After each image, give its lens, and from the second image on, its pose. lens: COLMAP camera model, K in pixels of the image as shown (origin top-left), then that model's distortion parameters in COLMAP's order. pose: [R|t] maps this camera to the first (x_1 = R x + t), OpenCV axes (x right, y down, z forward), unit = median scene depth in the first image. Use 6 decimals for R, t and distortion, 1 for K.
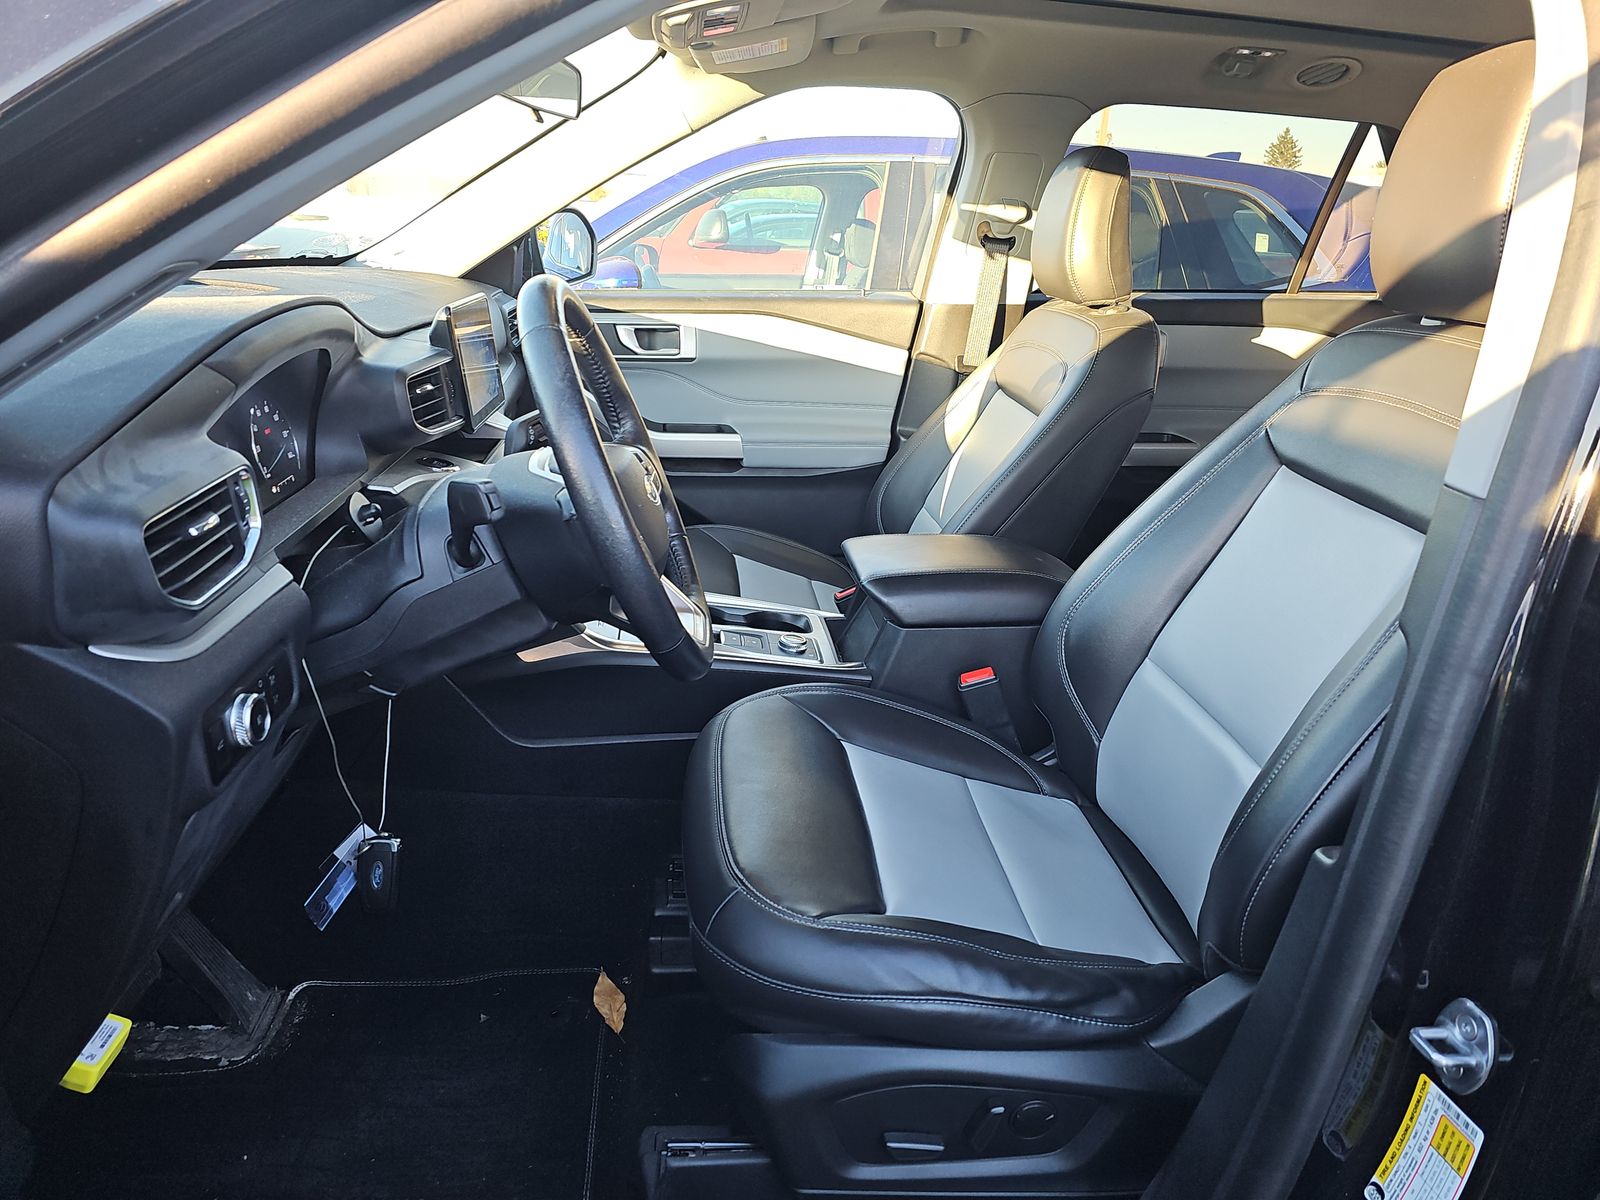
lens RADIAL K [[1091.8, 0, 797.7], [0, 1091.8, 587.6], [0, 0, 1]] dist [-0.000214, -0.003290]
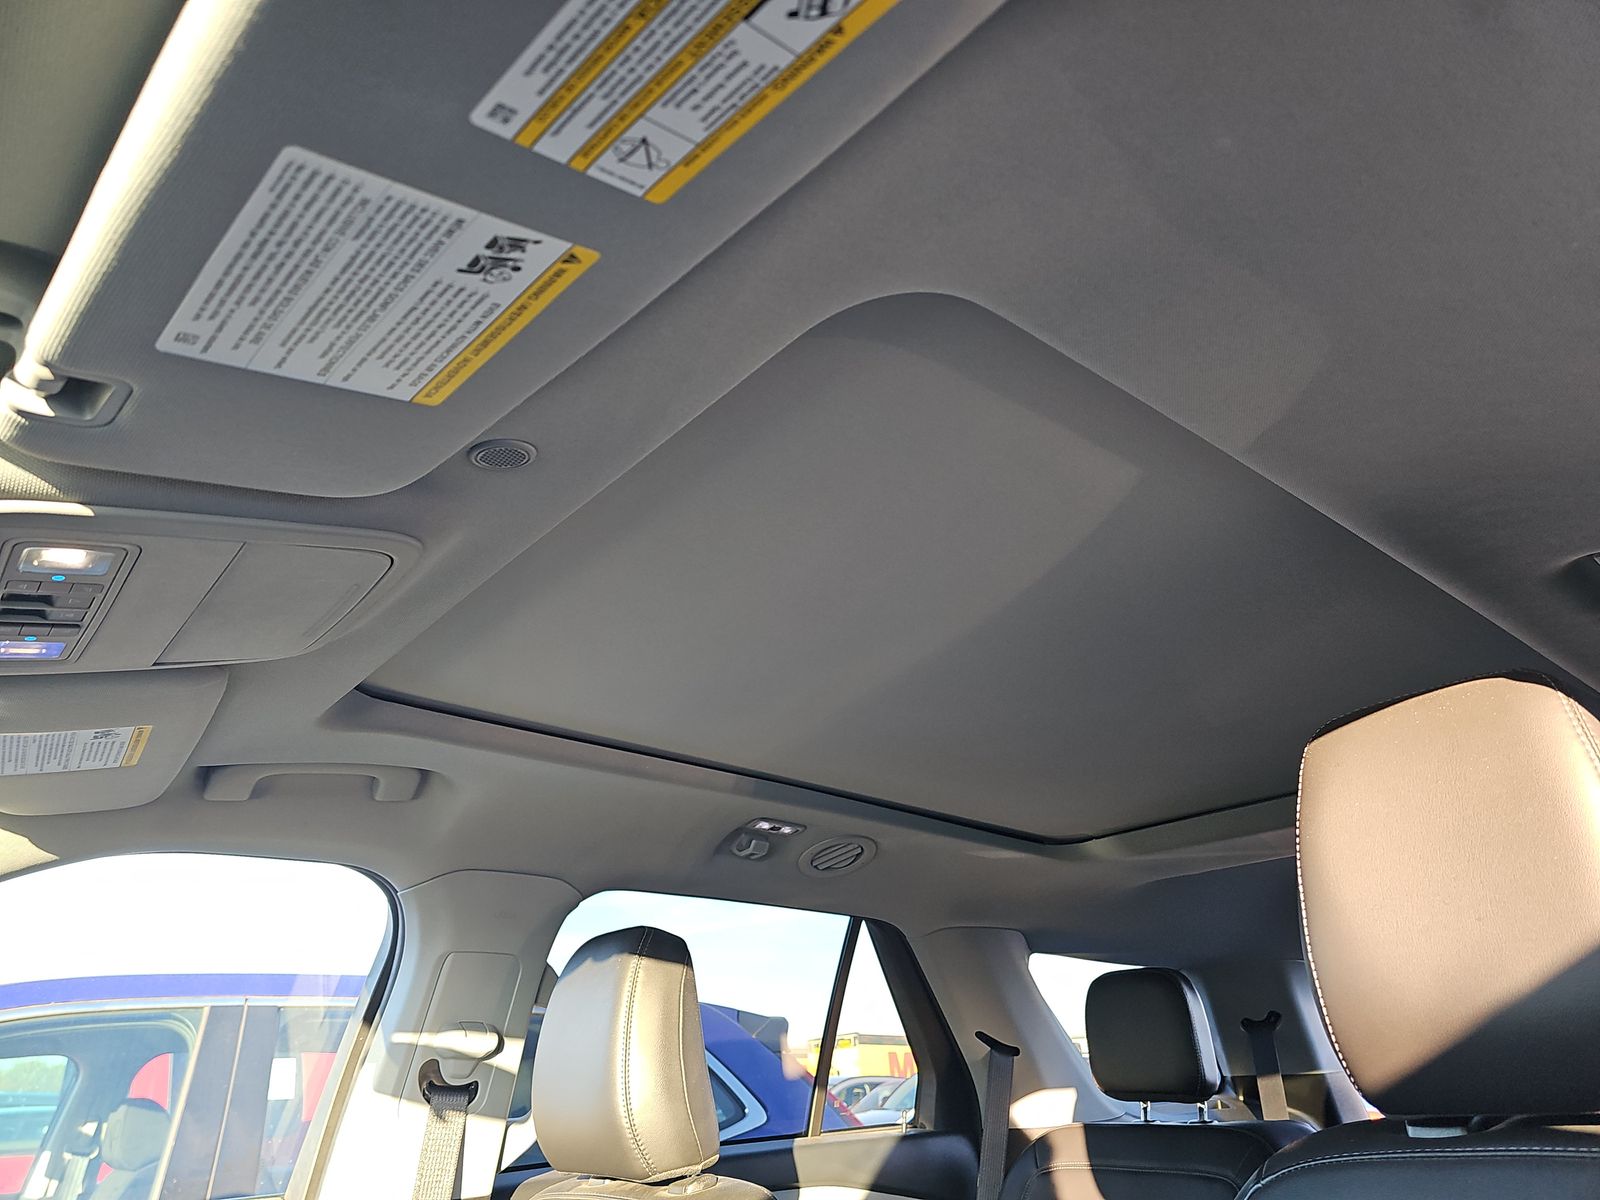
lens RADIAL K [[1091.8, 0, 797.7], [0, 1091.8, 587.6], [0, 0, 1]] dist [-0.000214, -0.003290]
pose [[0.834897, 0.166132, 0.524735, -0.028757], [0.238824, 0.749594, -0.617311, -0.098982], [-0.495894, 0.640710, 0.586157, 0.348238]]
